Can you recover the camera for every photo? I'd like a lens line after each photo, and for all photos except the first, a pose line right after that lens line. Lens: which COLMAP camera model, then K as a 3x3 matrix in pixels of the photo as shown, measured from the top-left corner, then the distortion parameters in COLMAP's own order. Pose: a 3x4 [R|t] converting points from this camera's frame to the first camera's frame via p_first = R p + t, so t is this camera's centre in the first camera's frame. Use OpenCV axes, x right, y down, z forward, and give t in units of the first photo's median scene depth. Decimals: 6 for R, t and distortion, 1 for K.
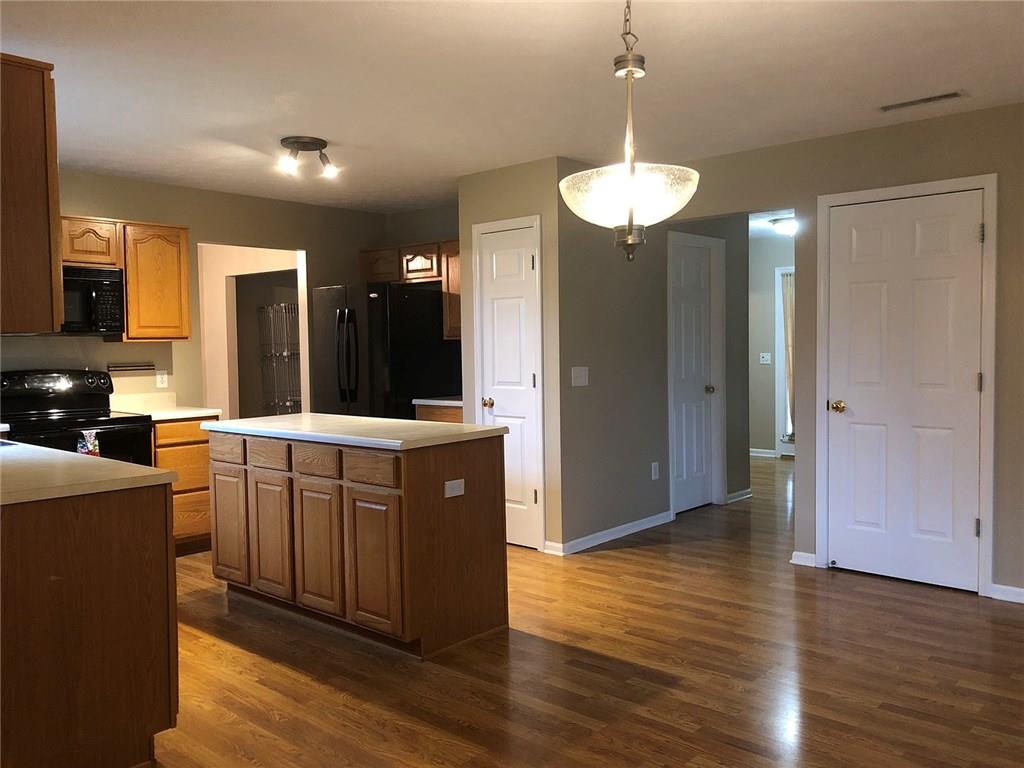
lens RADIAL K [[860.6, 0, 512.0], [0, 860.6, 384.0], [0, 0, 1]] dist [0.002393, -0.005552]
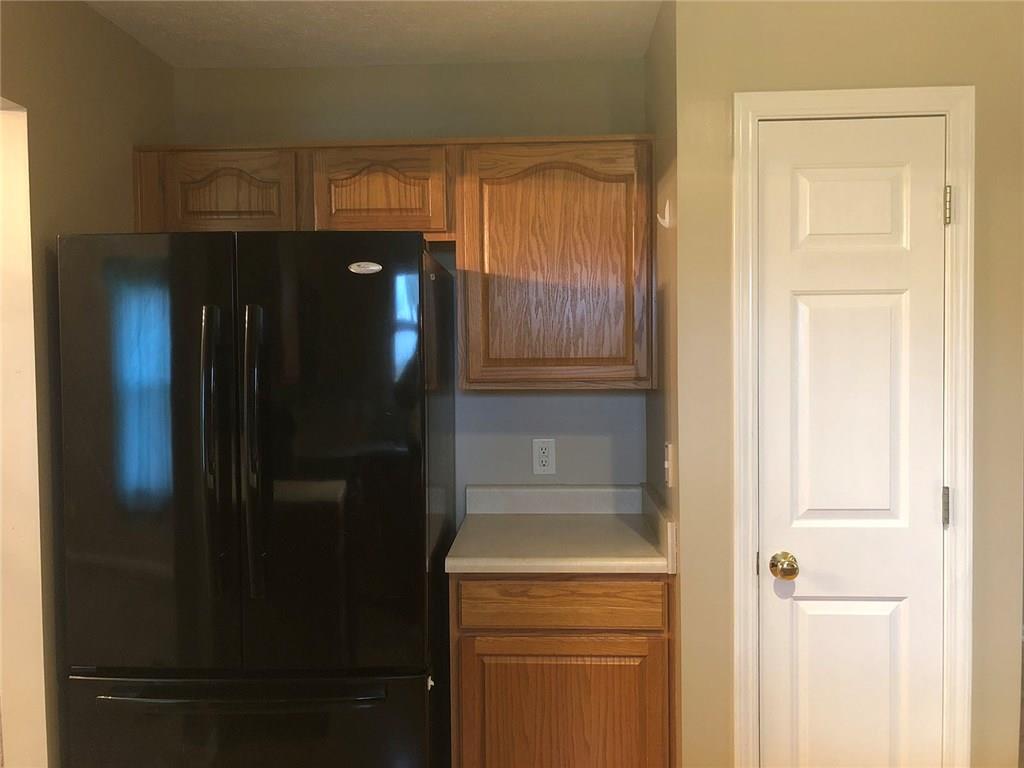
lens RADIAL K [[860.6, 0, 512.0], [0, 860.6, 384.0], [0, 0, 1]] dist [0.002393, -0.005552]
pose [[0.778383, -0.026055, 0.627248, -0.359309], [0.035024, 0.999385, -0.001950, -0.062615], [-0.626811, 0.023487, 0.778817, 0.791450]]
